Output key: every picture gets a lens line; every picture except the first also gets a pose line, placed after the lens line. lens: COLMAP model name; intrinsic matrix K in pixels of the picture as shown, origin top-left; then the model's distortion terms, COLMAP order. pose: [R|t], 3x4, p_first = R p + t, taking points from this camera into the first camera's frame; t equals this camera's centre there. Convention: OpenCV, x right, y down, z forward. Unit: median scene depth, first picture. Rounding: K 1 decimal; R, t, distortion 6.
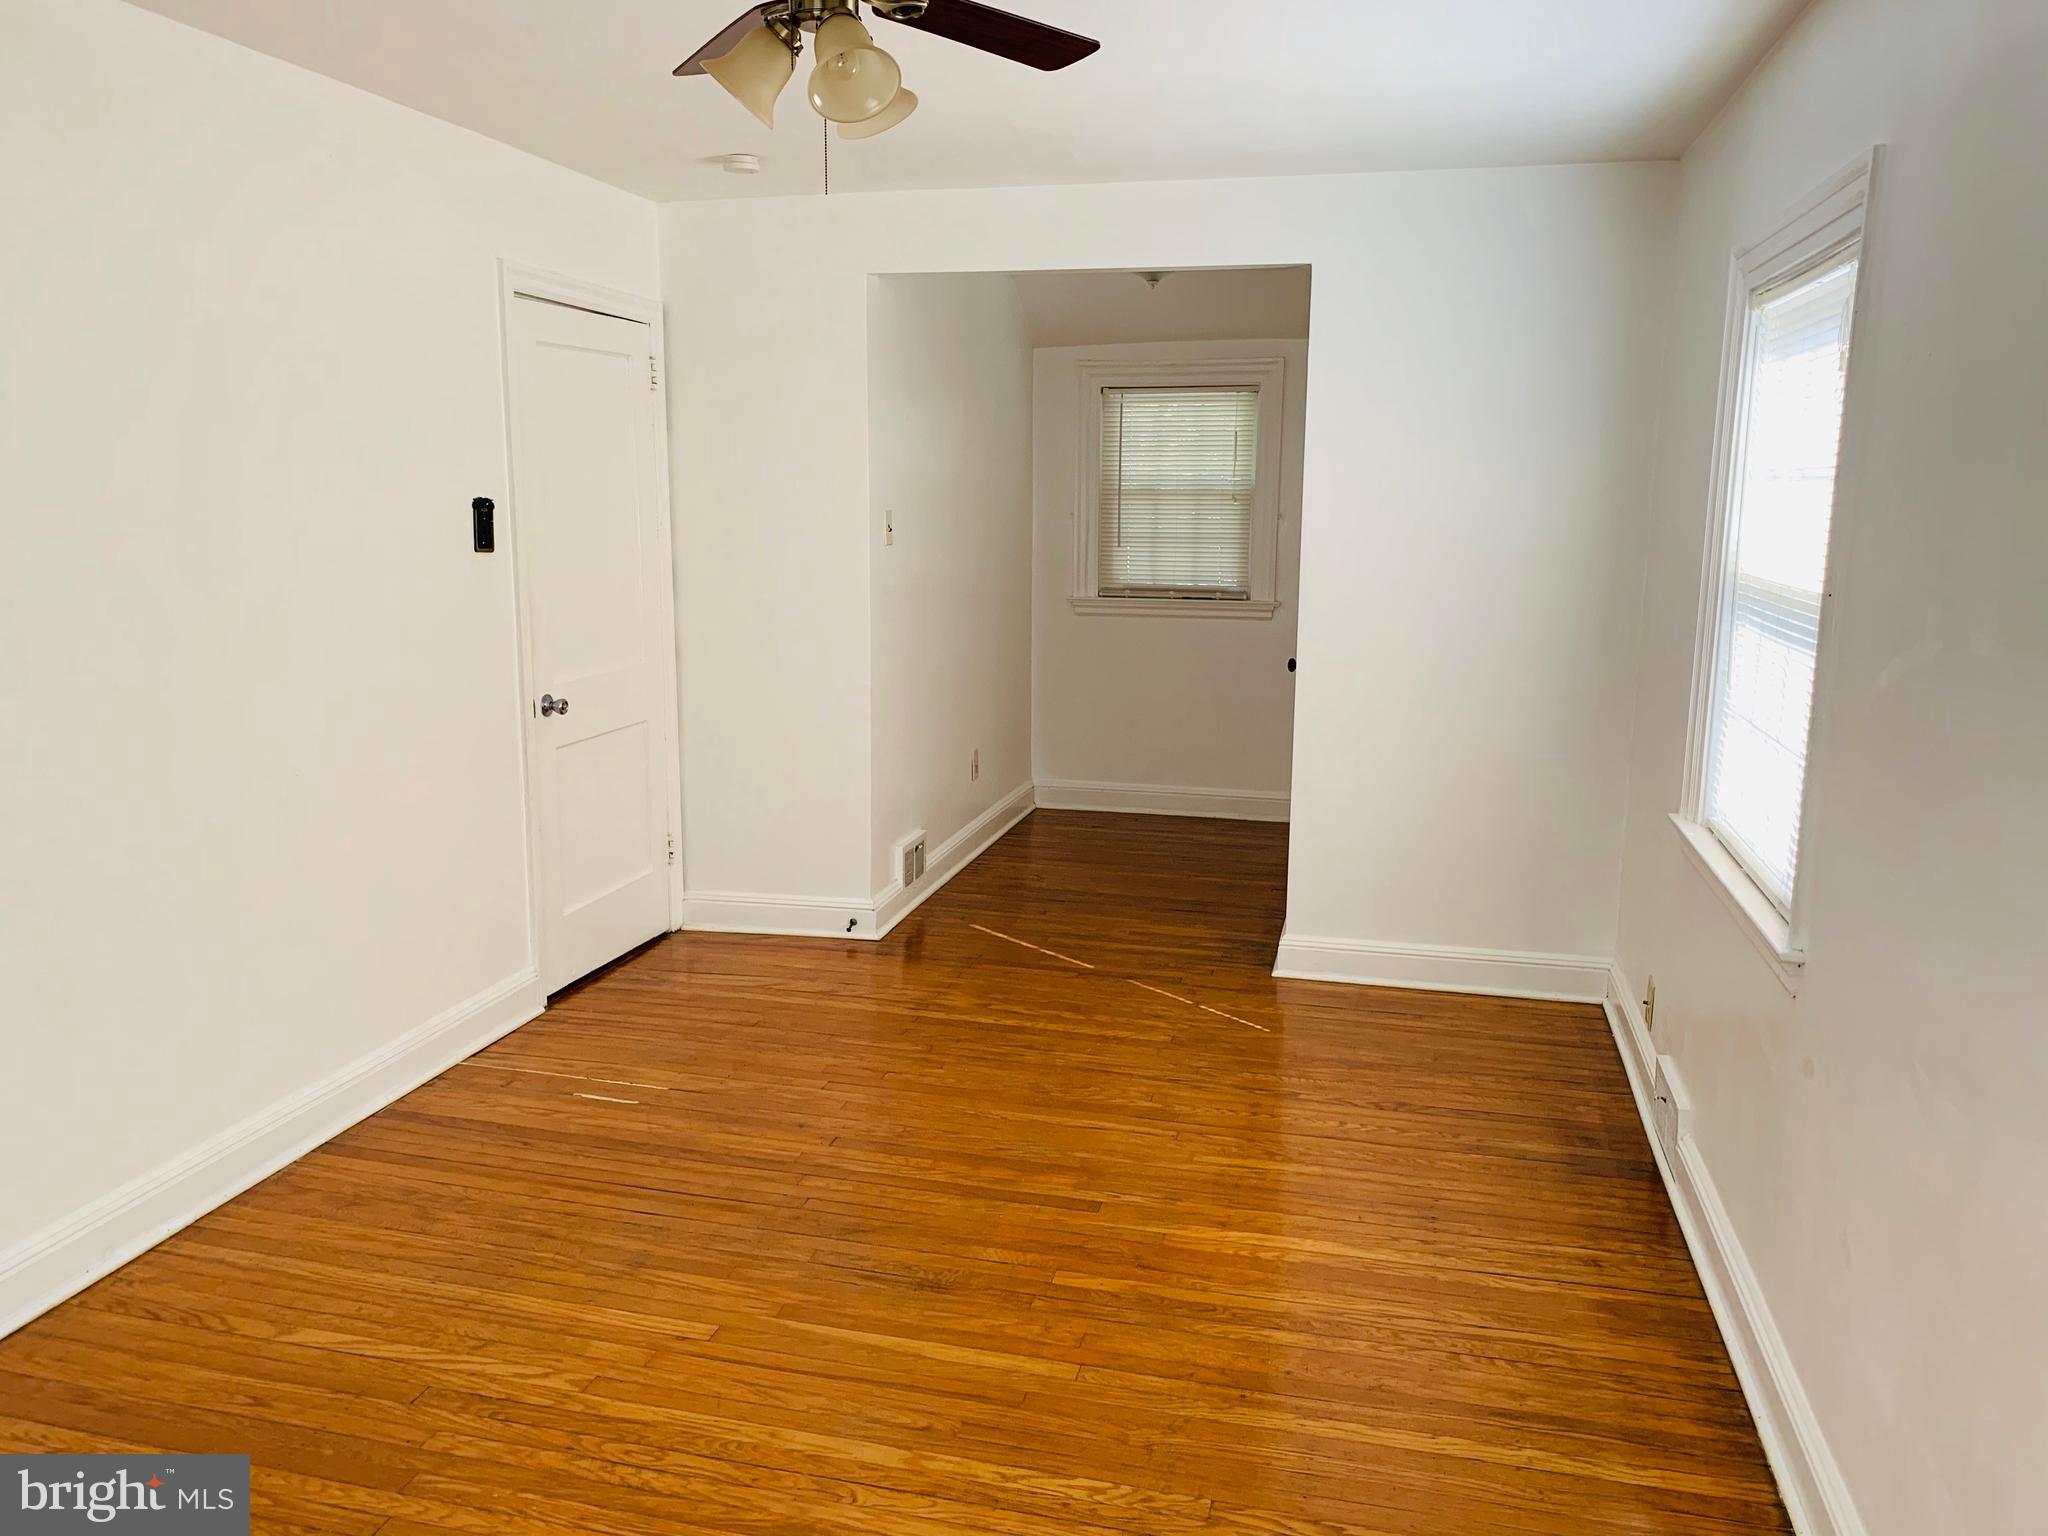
lens RADIAL K [[1561.3, 0, 1024.0], [0, 1561.3, 768.0], [0, 0, 1]] dist [0.060024, -0.037807]
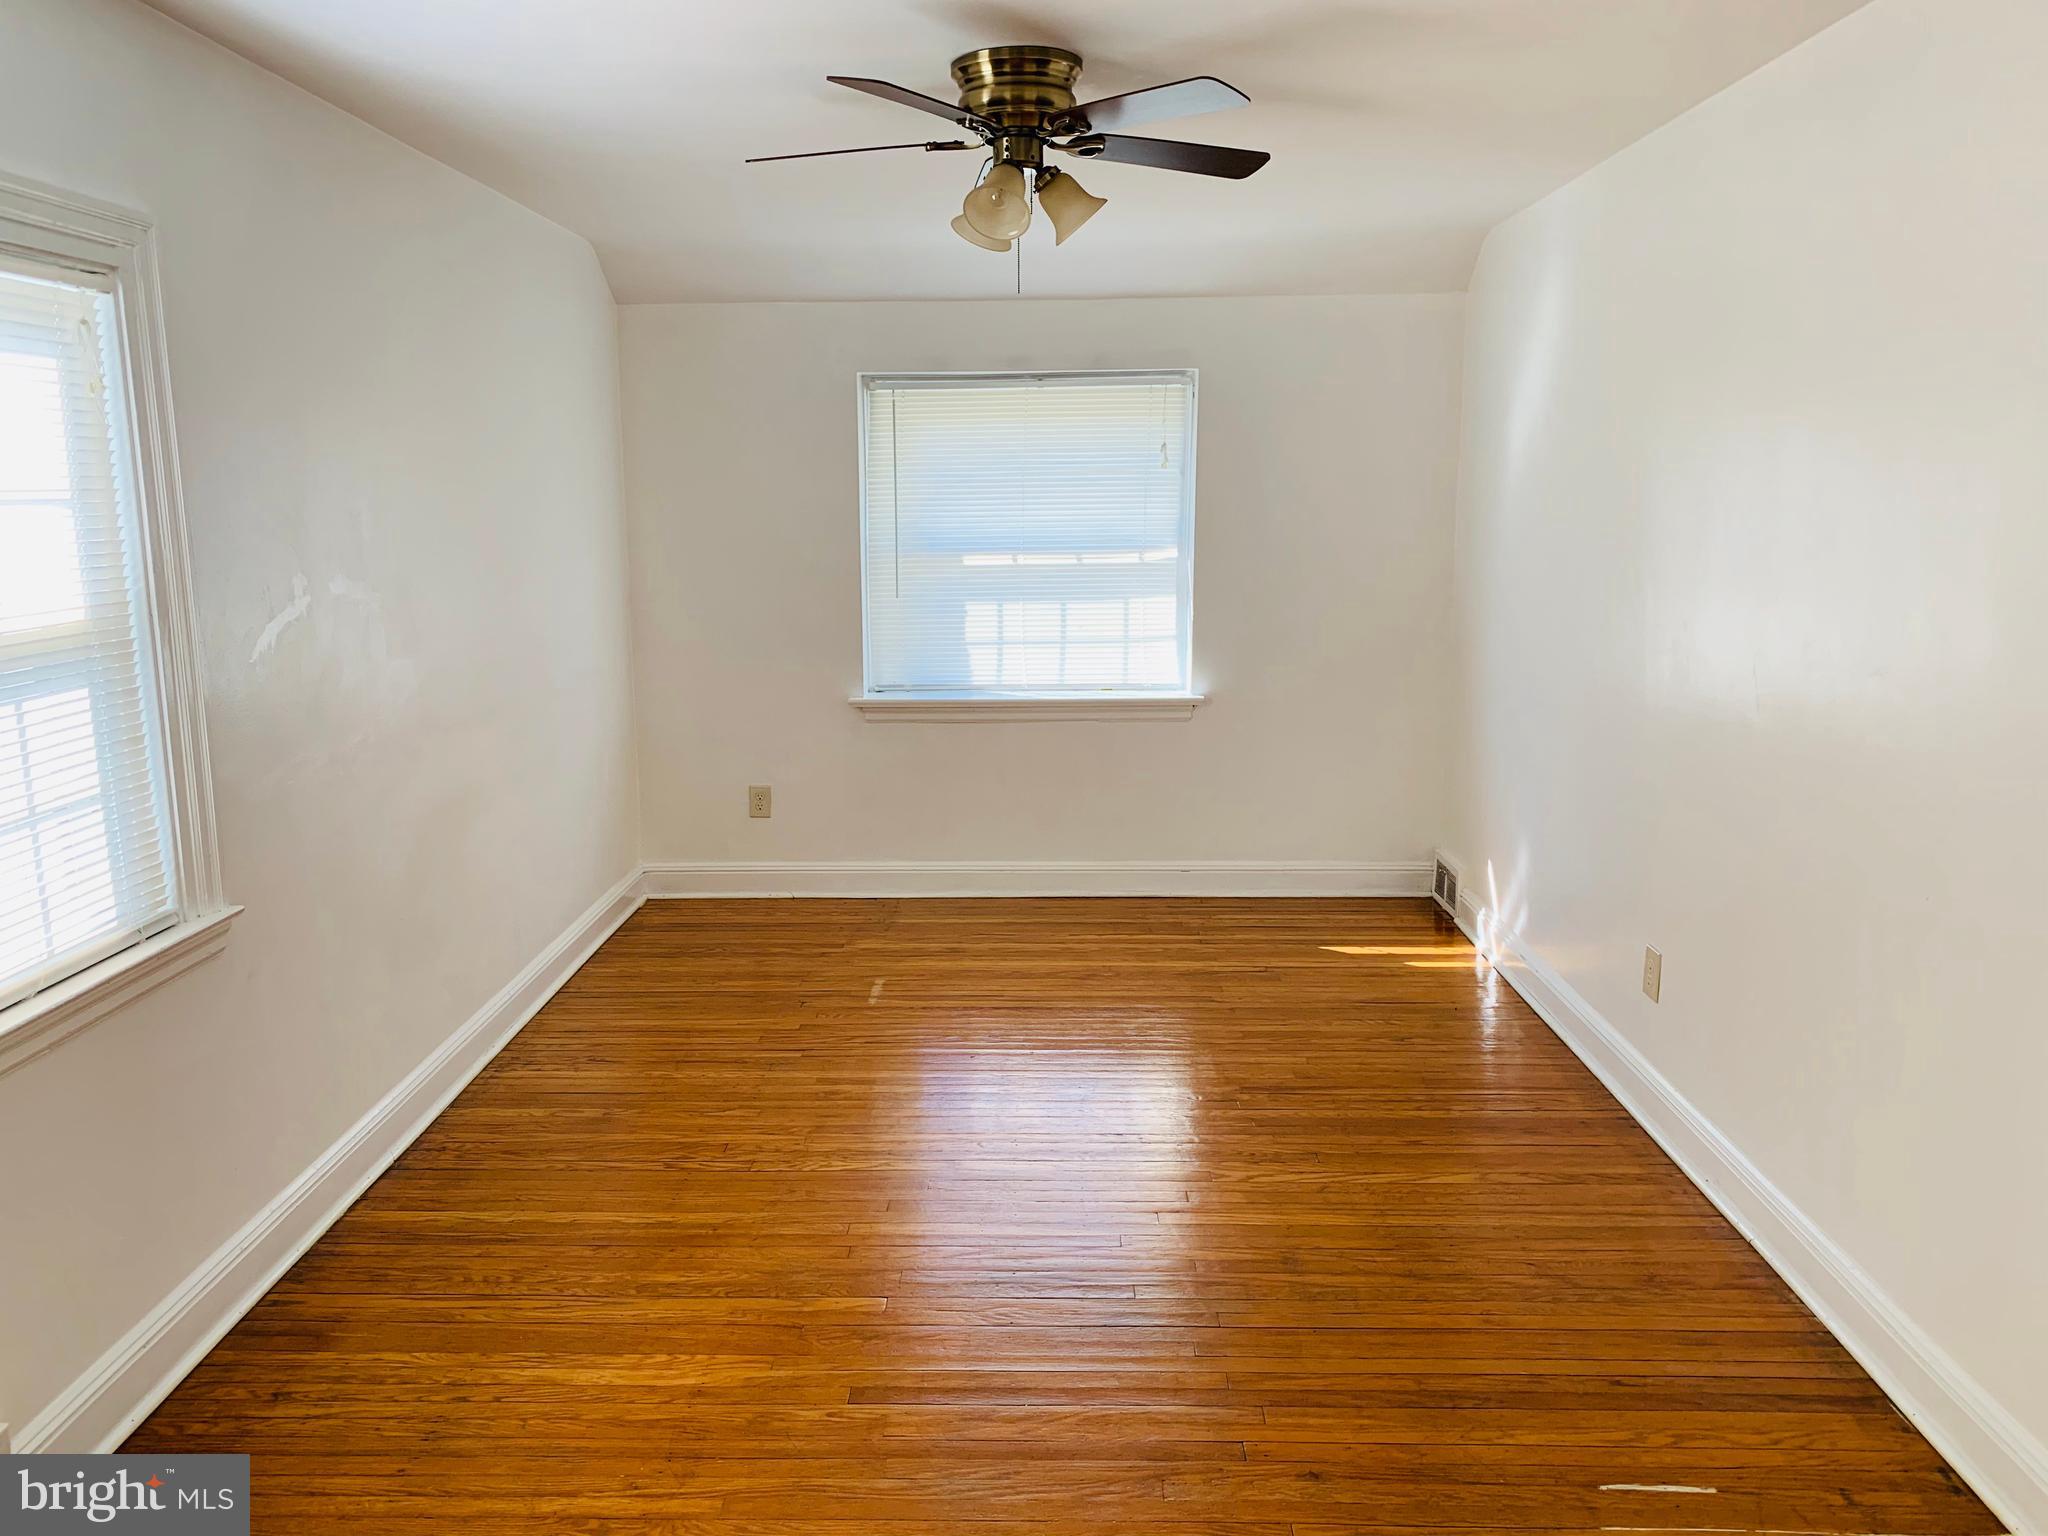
lens RADIAL K [[1561.3, 0, 1024.0], [0, 1561.3, 768.0], [0, 0, 1]] dist [0.060024, -0.037807]
pose [[-0.974965, 0.041030, -0.218539, 0.132476], [-0.039077, 0.935917, 0.350047, -0.333136], [0.218897, 0.349823, -0.910883, 1.740137]]
